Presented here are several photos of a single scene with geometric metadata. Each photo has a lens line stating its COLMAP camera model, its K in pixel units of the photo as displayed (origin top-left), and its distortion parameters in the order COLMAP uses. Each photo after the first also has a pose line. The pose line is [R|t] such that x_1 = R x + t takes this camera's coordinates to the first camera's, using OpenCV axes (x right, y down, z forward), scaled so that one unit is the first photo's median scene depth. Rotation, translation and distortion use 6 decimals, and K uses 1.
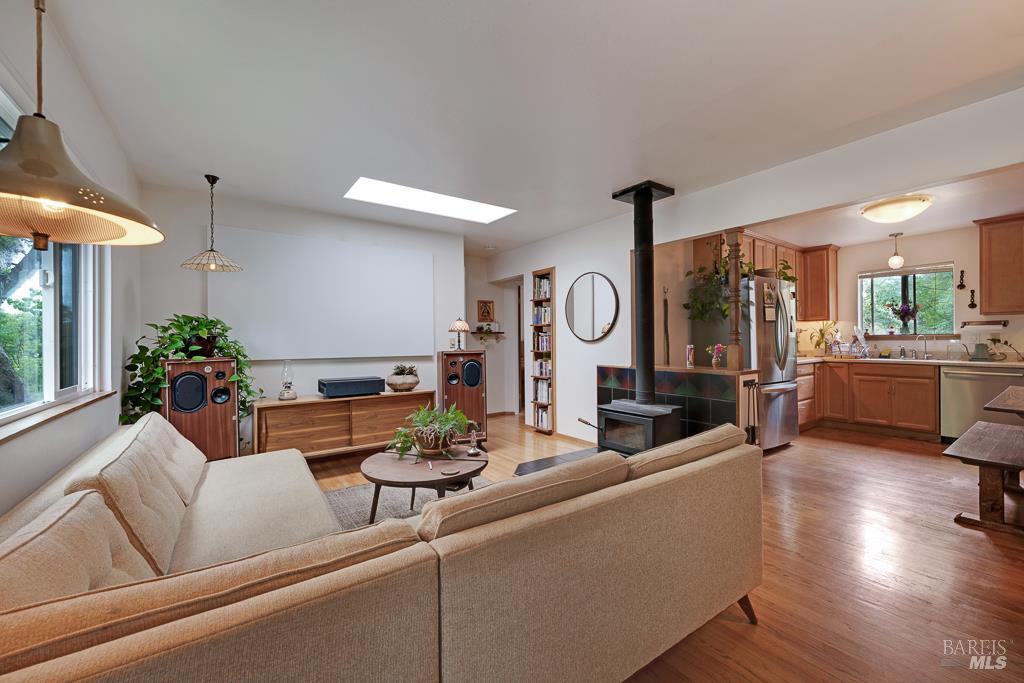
lens RADIAL K [[406.4, 0, 512.0], [0, 406.4, 341.5], [0, 0, 1]] dist [-0.002297, -0.000339]
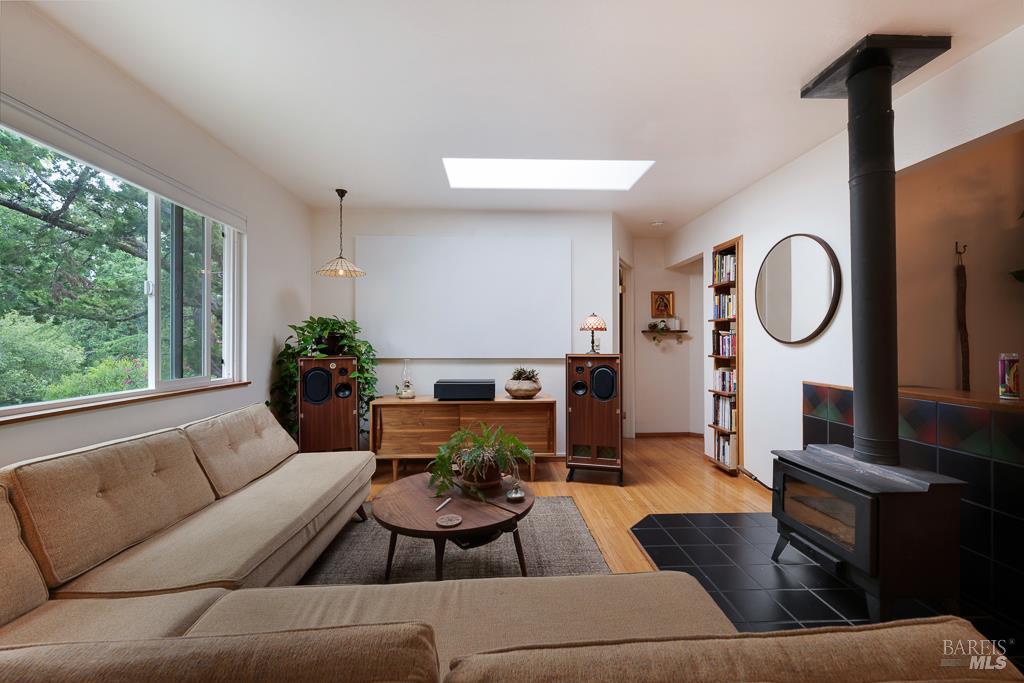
lens RADIAL K [[406.4, 0, 512.0], [0, 406.4, 341.5], [0, 0, 1]] dist [-0.002297, -0.000339]
pose [[0.838959, 0.006762, -0.544153, 0.181697], [-0.006516, 0.999976, 0.002380, -0.002266], [0.544156, 0.001549, 0.838983, 0.242361]]
